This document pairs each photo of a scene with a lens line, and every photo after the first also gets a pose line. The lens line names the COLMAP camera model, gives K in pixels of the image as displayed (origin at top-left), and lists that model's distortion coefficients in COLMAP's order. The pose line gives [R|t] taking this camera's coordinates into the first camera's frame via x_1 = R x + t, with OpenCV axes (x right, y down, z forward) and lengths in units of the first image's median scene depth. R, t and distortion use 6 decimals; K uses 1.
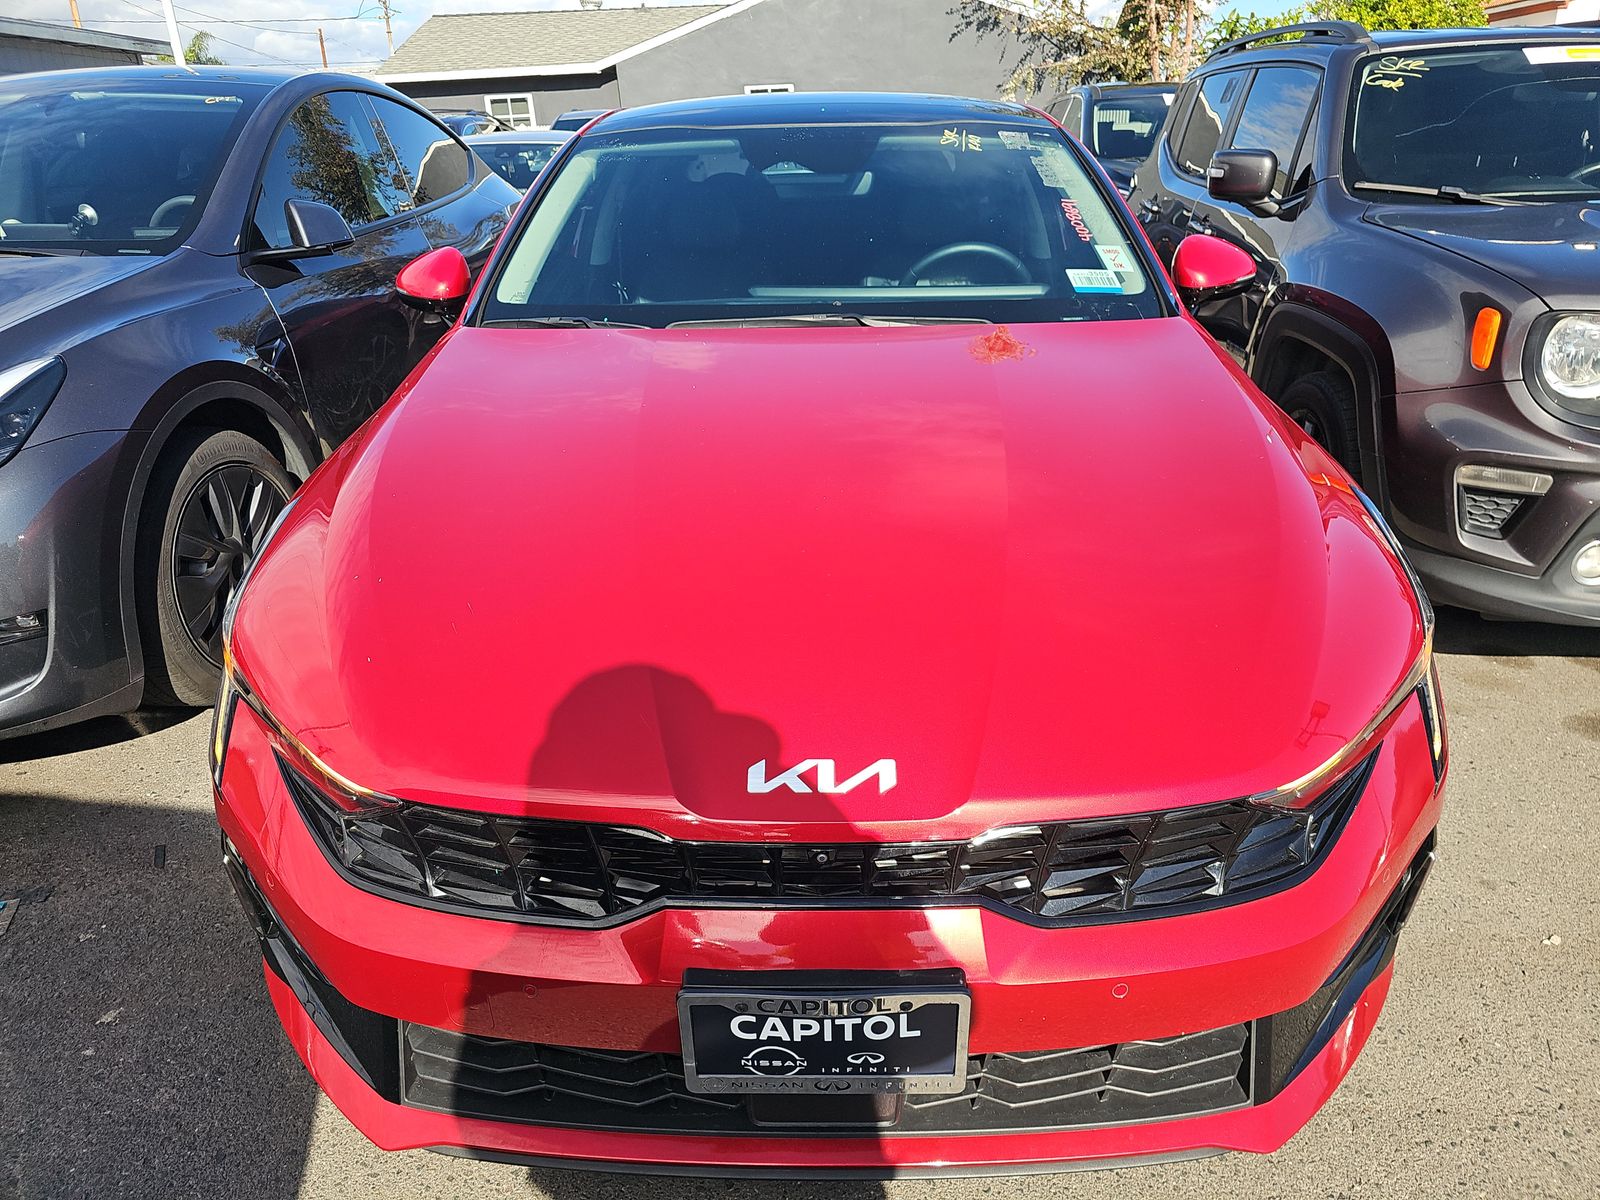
lens RADIAL K [[1071.8, 0, 801.0], [0, 1071.8, 599.6], [0, 0, 1]] dist [0.029863, -0.023373]
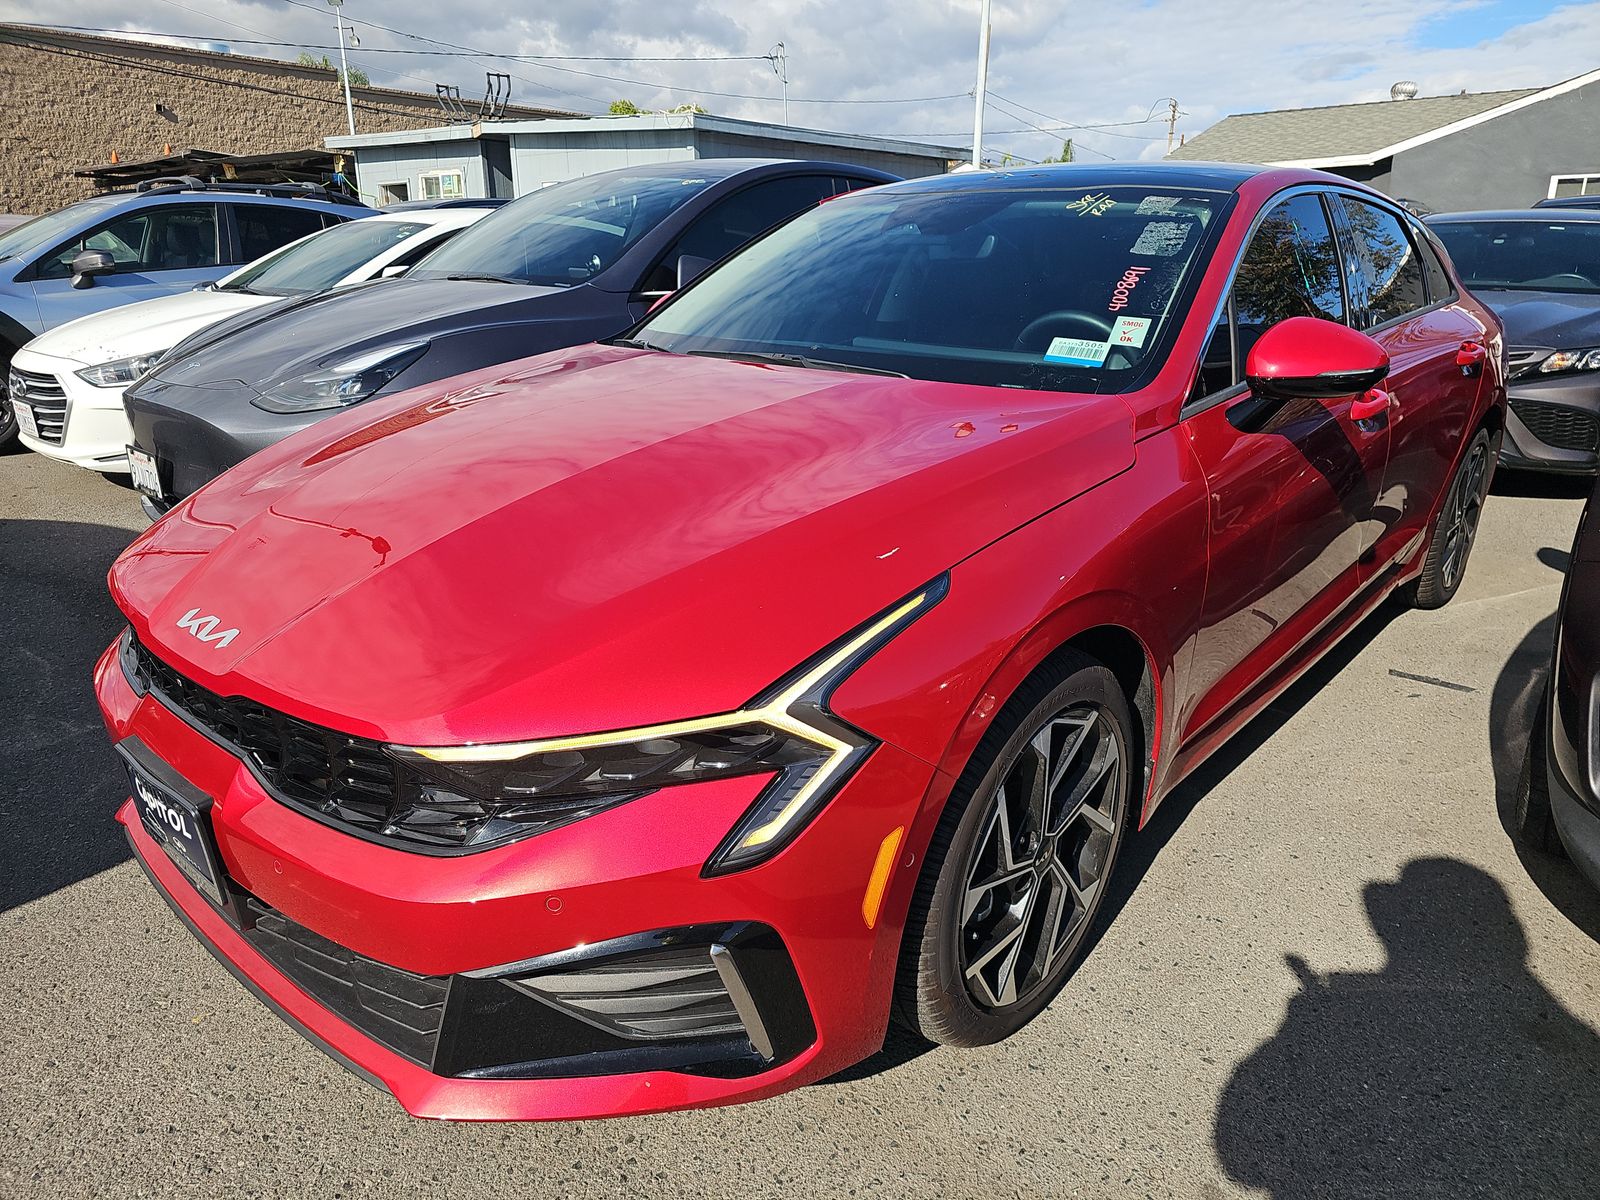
lens RADIAL K [[1071.8, 0, 796.0], [0, 1071.8, 598.5], [0, 0, 1]] dist [0.029863, -0.023373]
pose [[0.755124, 0.226129, -0.615348, 0.463972], [-0.274451, 0.961459, 0.016527, -0.031618], [0.595370, 0.156403, 0.788082, 0.122079]]
